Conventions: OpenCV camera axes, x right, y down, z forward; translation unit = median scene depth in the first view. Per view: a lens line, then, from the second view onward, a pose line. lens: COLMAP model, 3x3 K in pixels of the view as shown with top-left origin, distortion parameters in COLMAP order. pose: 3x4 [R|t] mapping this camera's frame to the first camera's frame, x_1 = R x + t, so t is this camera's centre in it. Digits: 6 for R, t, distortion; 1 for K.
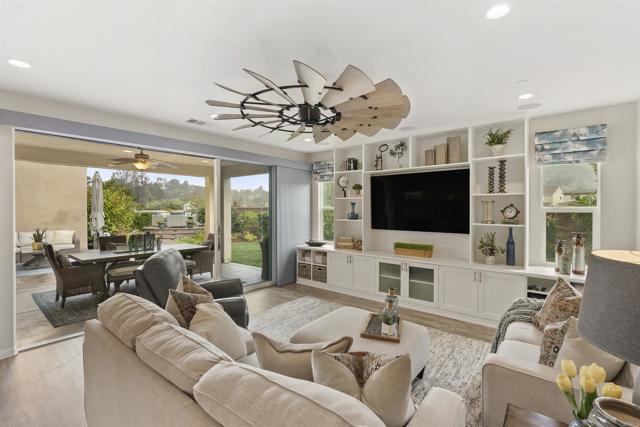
lens RADIAL K [[291.2, 0, 320.4], [0, 291.2, 211.4], [0, 0, 1]] dist [-0.002760, 0.000829]
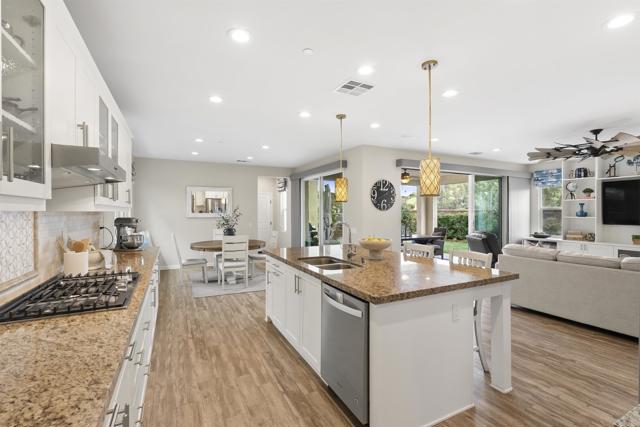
lens RADIAL K [[291.2, 0, 320.4], [0, 291.2, 211.4], [0, 0, 1]] dist [-0.002760, 0.000829]
pose [[0.913533, 0.001879, -0.406760, -0.435074], [-0.007489, 0.999898, -0.012201, 0.030240], [0.406695, 0.014192, 0.913454, -0.638587]]
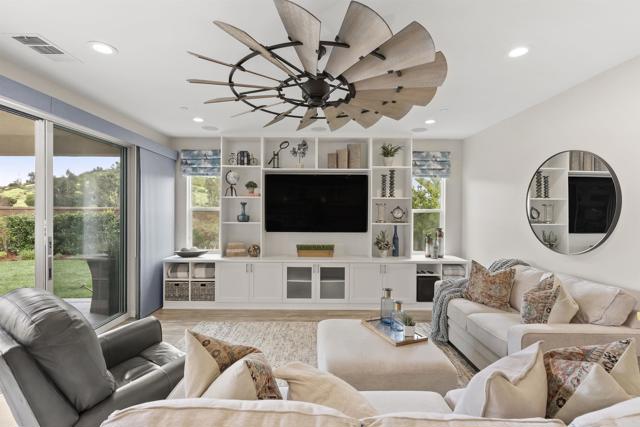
lens RADIAL K [[291.2, 0, 320.4], [0, 291.2, 211.4], [0, 0, 1]] dist [-0.002760, 0.000829]
pose [[0.768529, 0.004470, 0.639800, -0.287798], [0.000514, 0.999971, -0.007603, 0.003648], [-0.639815, 0.006172, 0.768504, 0.199623]]
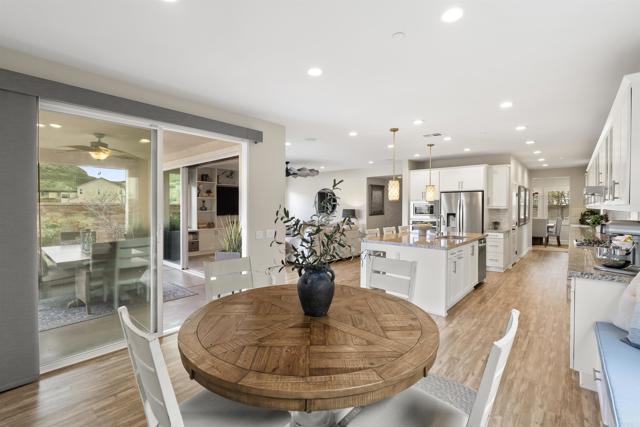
lens RADIAL K [[291.2, 0, 320.4], [0, 291.2, 211.4], [0, 0, 1]] dist [-0.002760, 0.000829]
pose [[0.029076, -0.015759, 0.999453, -1.647200], [0.008824, 0.999841, 0.015509, 0.013262], [-0.999538, 0.008368, 0.029210, 0.304932]]
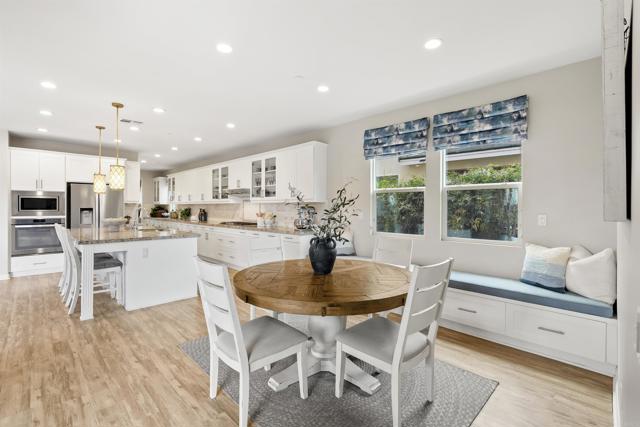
lens RADIAL K [[291.2, 0, 320.4], [0, 291.2, 211.4], [0, 0, 1]] dist [-0.002760, 0.000829]
pose [[-0.994705, -0.004918, 0.102652, -1.323781], [-0.002516, 0.999720, 0.023517, 0.032519], [-0.102739, 0.023135, -0.994439, 0.817817]]
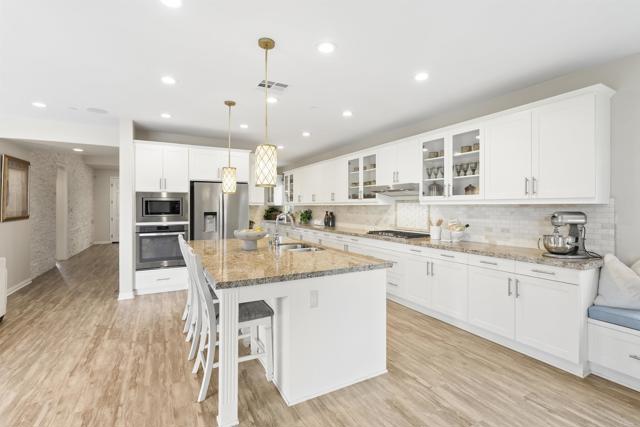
lens RADIAL K [[294.8, 0, 321.4], [0, 294.8, 209.8], [0, 0, 1]] dist [-0.002152, 0.000094]
pose [[-0.925611, -0.004709, 0.378448, -0.958767], [0.003987, 0.999746, 0.022192, 0.021624], [-0.378456, 0.022050, -0.925357, 0.496003]]
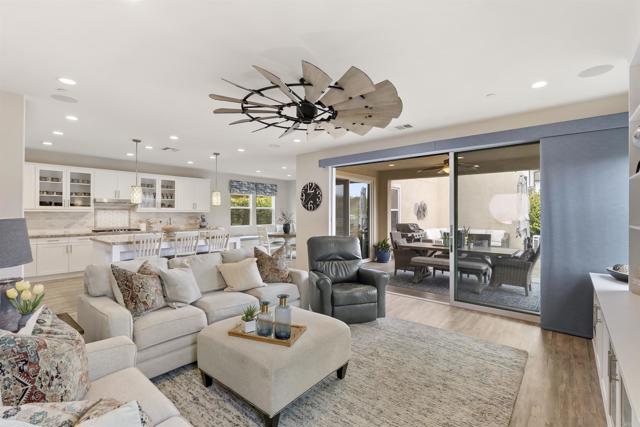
lens RADIAL K [[291.2, 0, 320.4], [0, 291.2, 211.4], [0, 0, 1]] dist [-0.002760, 0.000829]
pose [[-0.026572, -0.005420, -0.999632, 0.558341], [-0.014152, 0.999887, -0.005045, 0.018752], [0.999547, 0.014013, -0.026645, 0.578802]]
